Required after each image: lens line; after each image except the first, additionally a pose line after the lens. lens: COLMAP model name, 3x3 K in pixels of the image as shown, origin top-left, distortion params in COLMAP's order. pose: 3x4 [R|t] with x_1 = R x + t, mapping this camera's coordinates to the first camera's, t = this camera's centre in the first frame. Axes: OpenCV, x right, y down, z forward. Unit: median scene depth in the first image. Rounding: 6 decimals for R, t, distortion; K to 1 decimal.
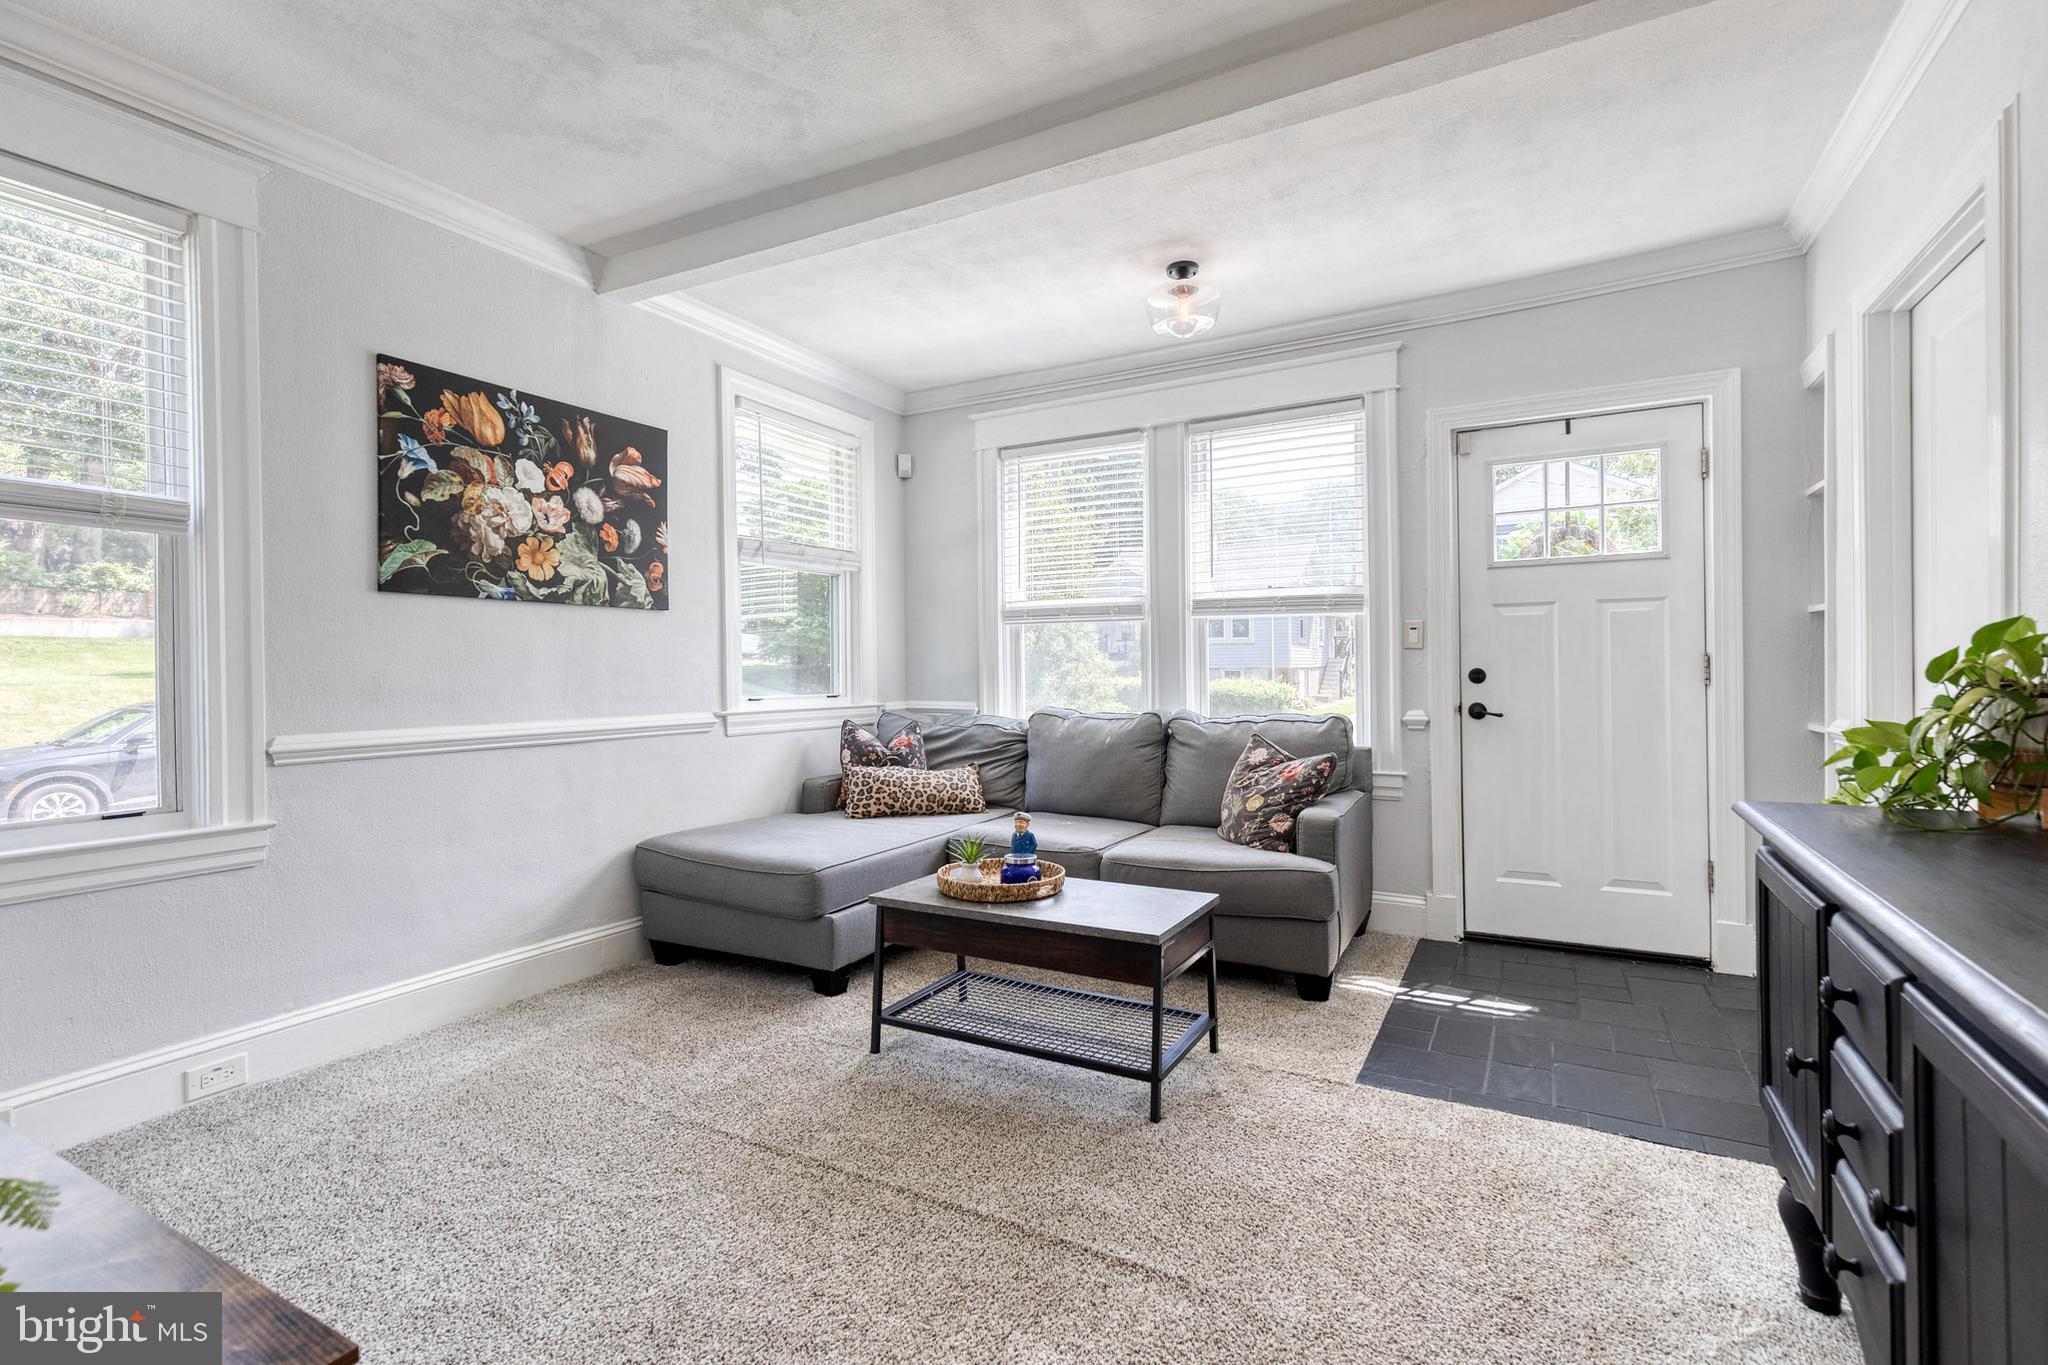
lens RADIAL K [[916.0, 0, 1031.4], [0, 916.0, 674.4], [0, 0, 1]] dist [0.005190, 0.000242]
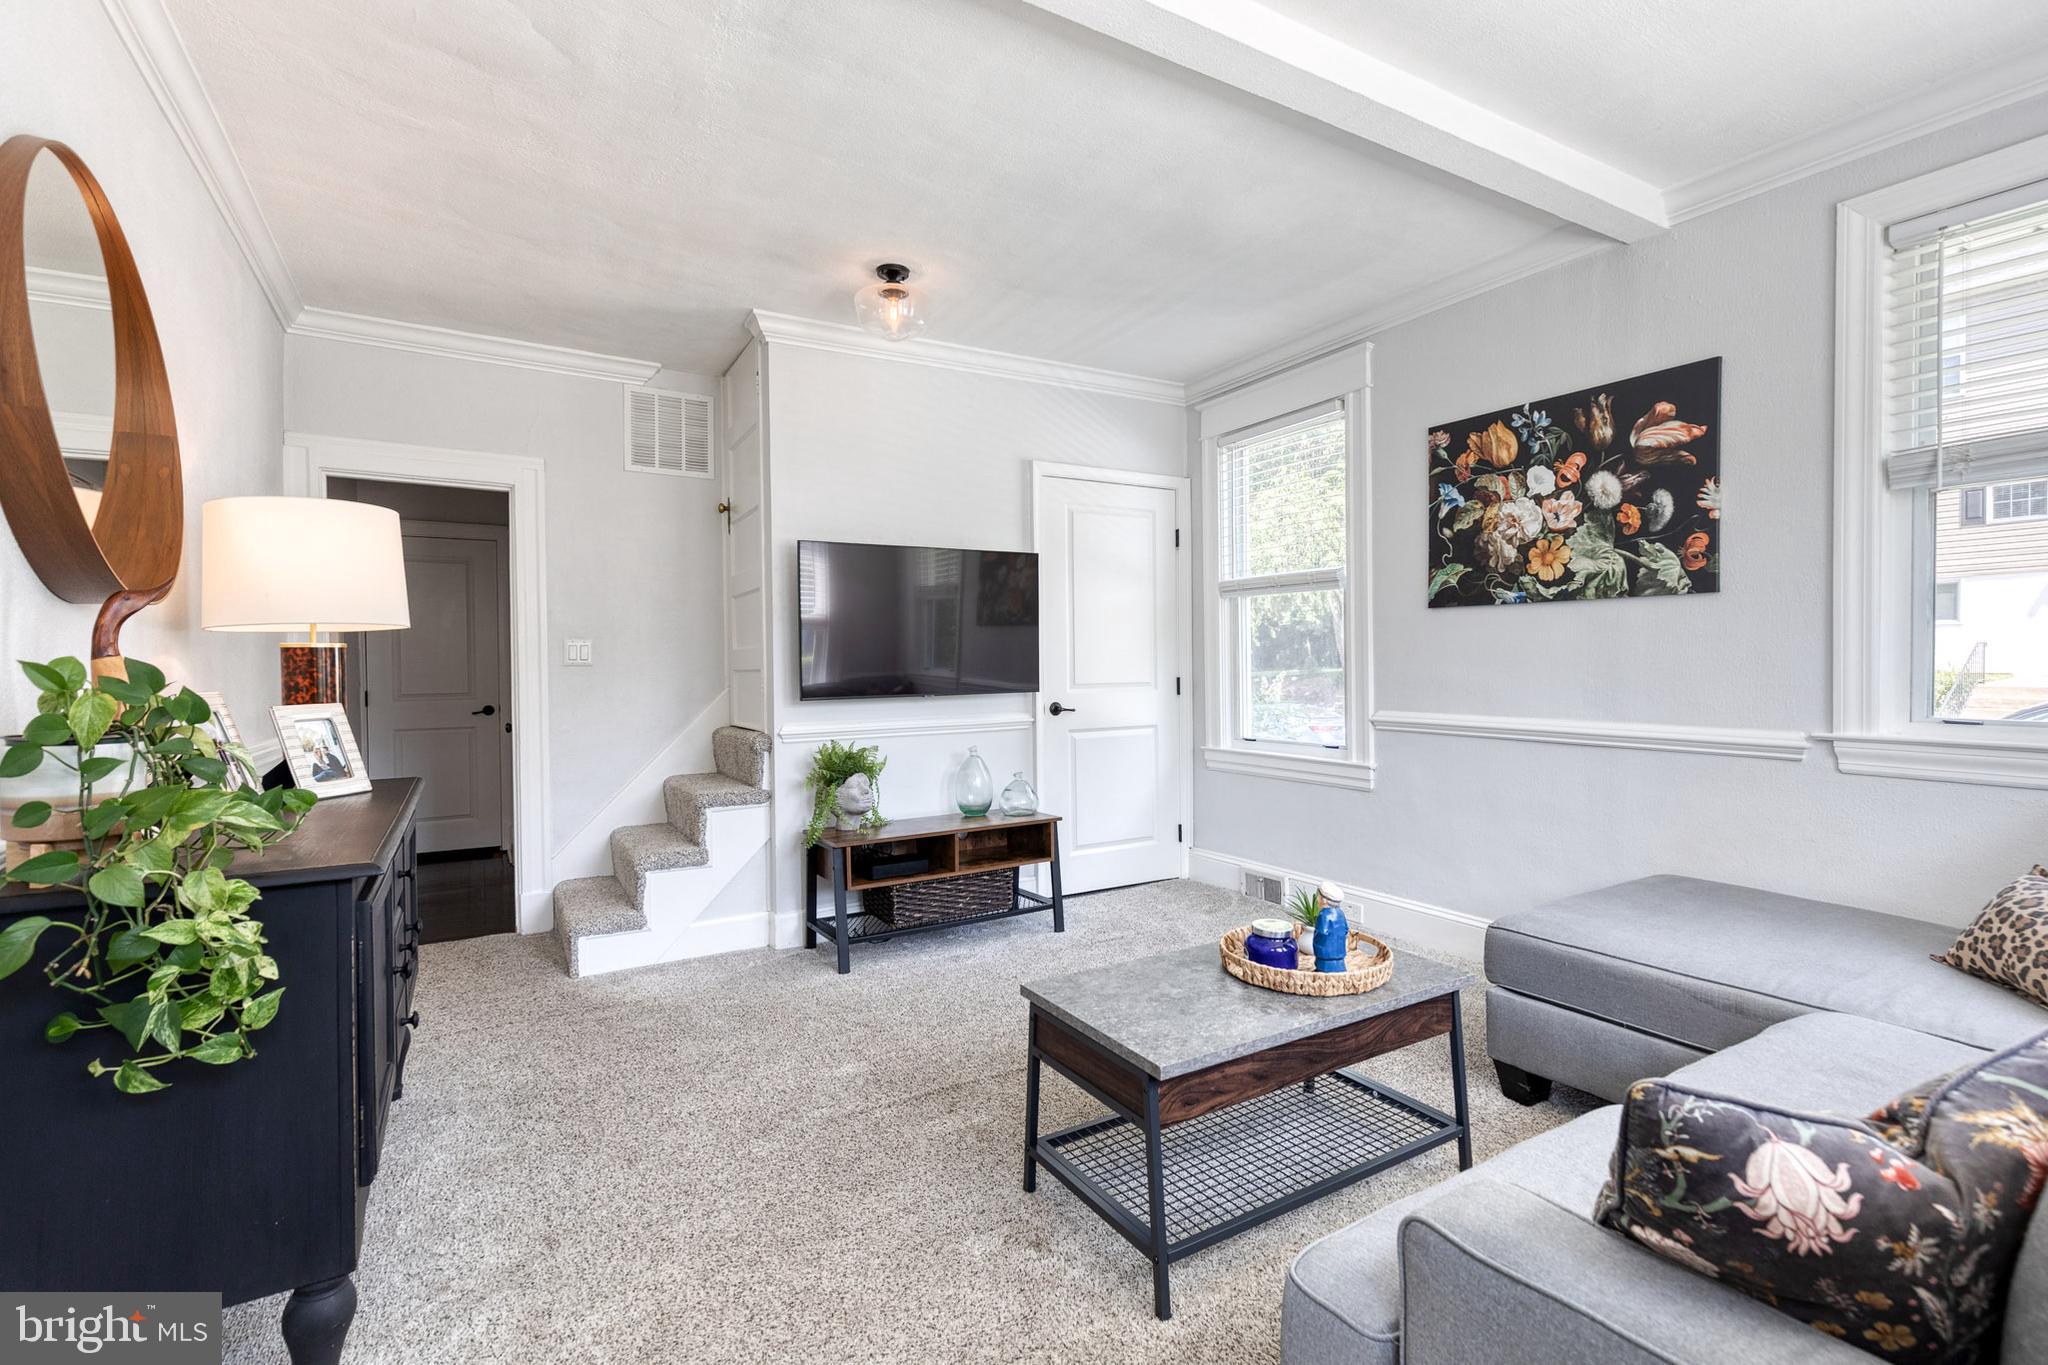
lens RADIAL K [[916.0, 0, 1021.0], [0, 916.0, 675.2], [0, 0, 1]] dist [0.005190, 0.000242]
pose [[-0.497497, 0.027334, -0.867035, 0.638937], [0.008856, 0.999611, 0.026432, -0.029479], [0.867420, 0.005471, -0.497546, 0.997534]]
